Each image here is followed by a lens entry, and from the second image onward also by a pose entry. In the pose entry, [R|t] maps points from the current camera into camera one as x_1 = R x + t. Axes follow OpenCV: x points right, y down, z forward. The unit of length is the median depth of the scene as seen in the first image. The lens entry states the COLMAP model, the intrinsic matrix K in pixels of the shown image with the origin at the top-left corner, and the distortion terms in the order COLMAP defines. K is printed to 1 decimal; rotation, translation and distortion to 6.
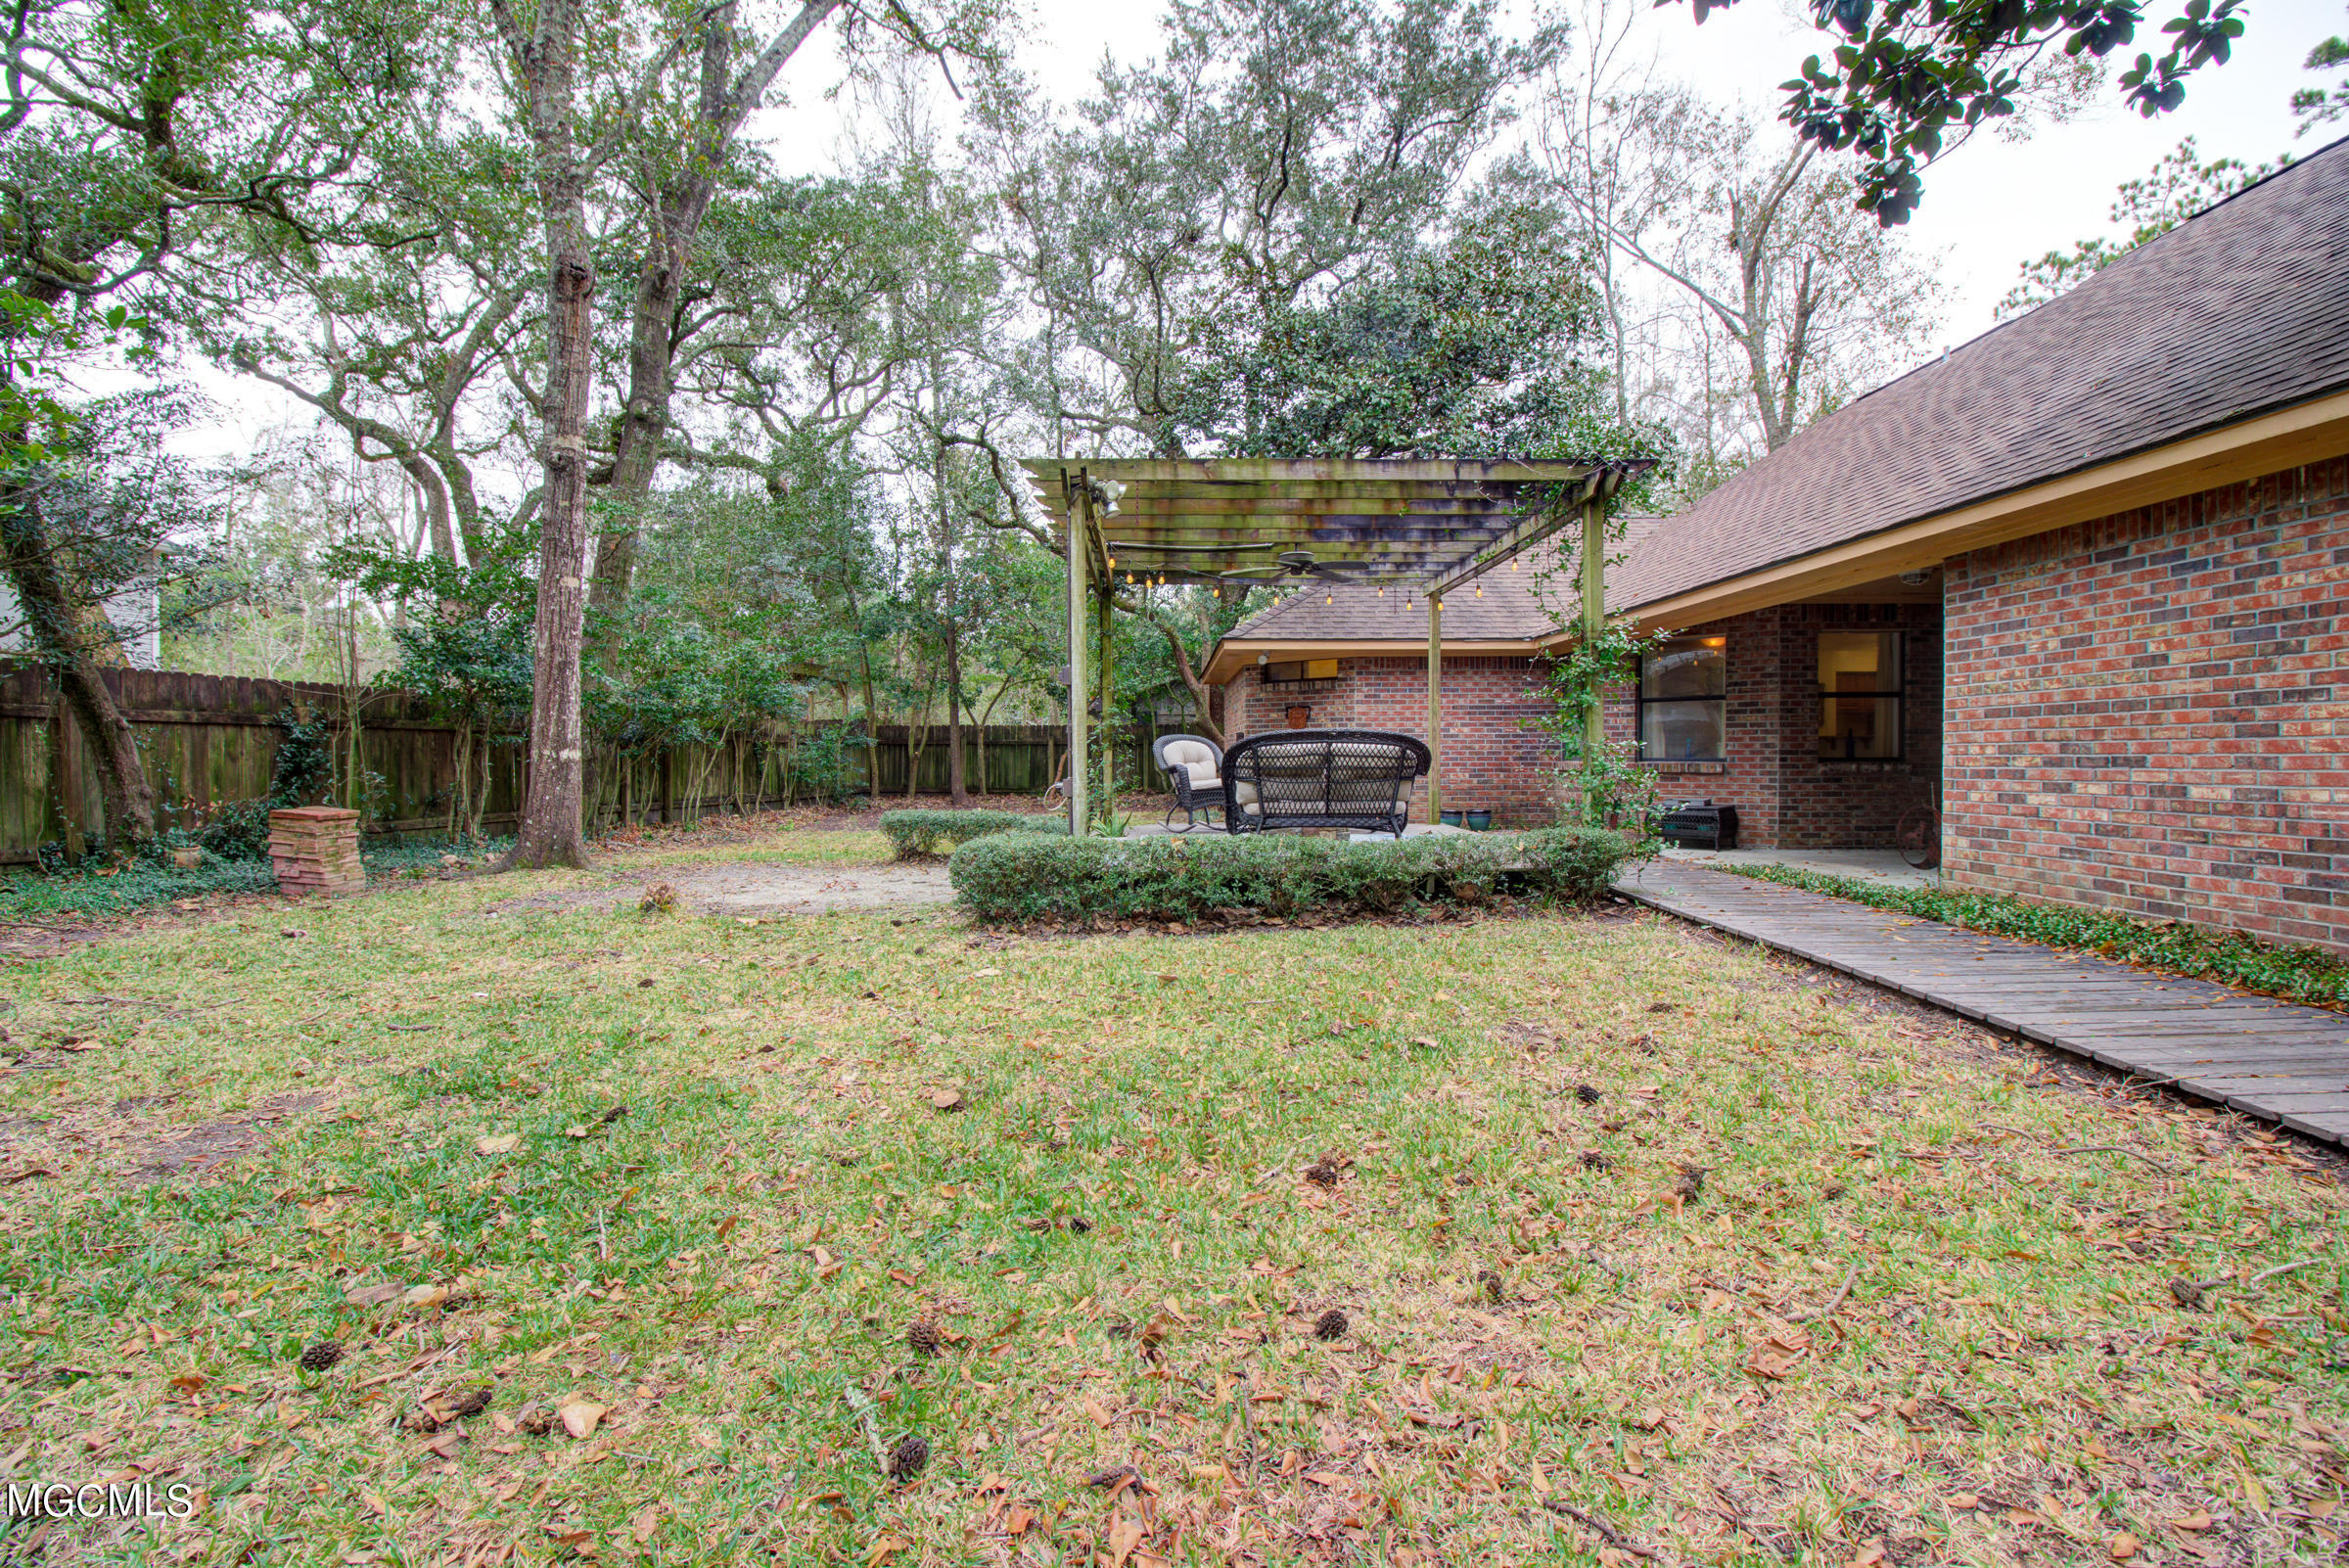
lens RADIAL K [[1088.4, 0, 1168.2], [0, 1088.4, 775.3], [0, 0, 1]] dist [-0.007125, -0.008272]
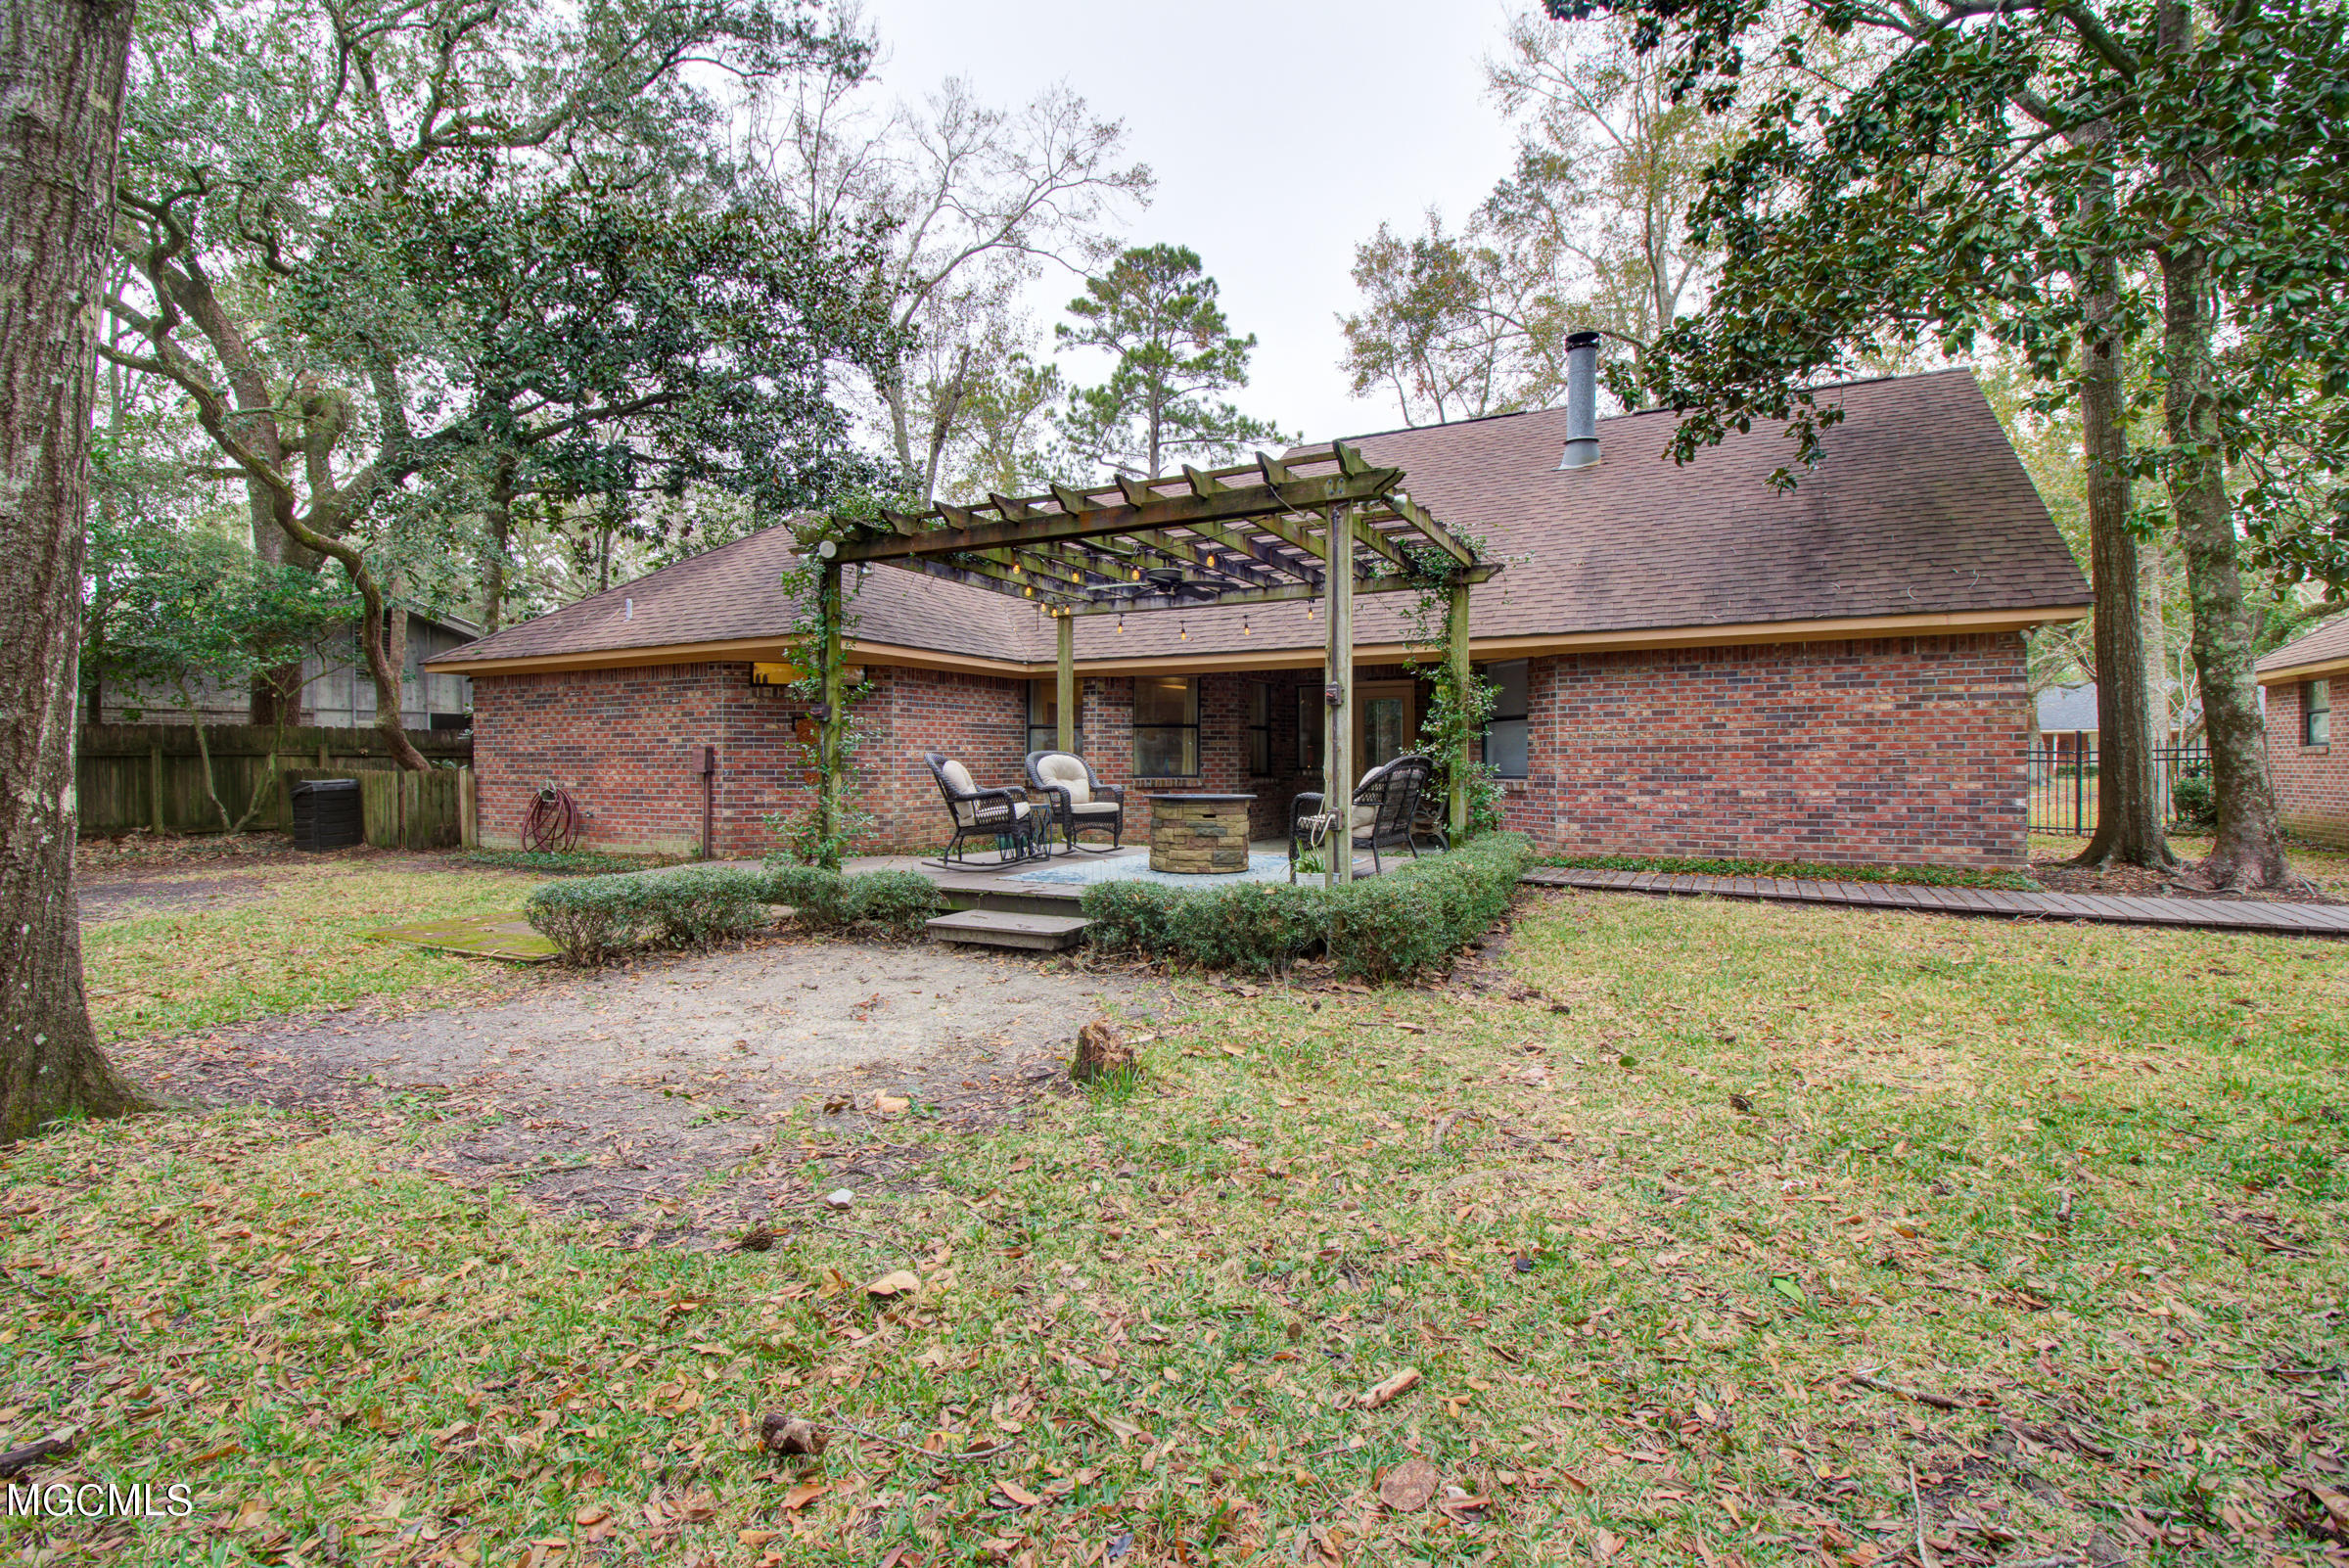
lens RADIAL K [[1088.4, 0, 1180.8], [0, 1088.4, 774.1], [0, 0, 1]] dist [-0.007125, -0.008272]
pose [[0.499302, 0.001897, 0.866426, -1.274828], [0.013249, 0.999864, -0.009824, -0.013170], [-0.866327, 0.016384, 0.499209, 0.858590]]
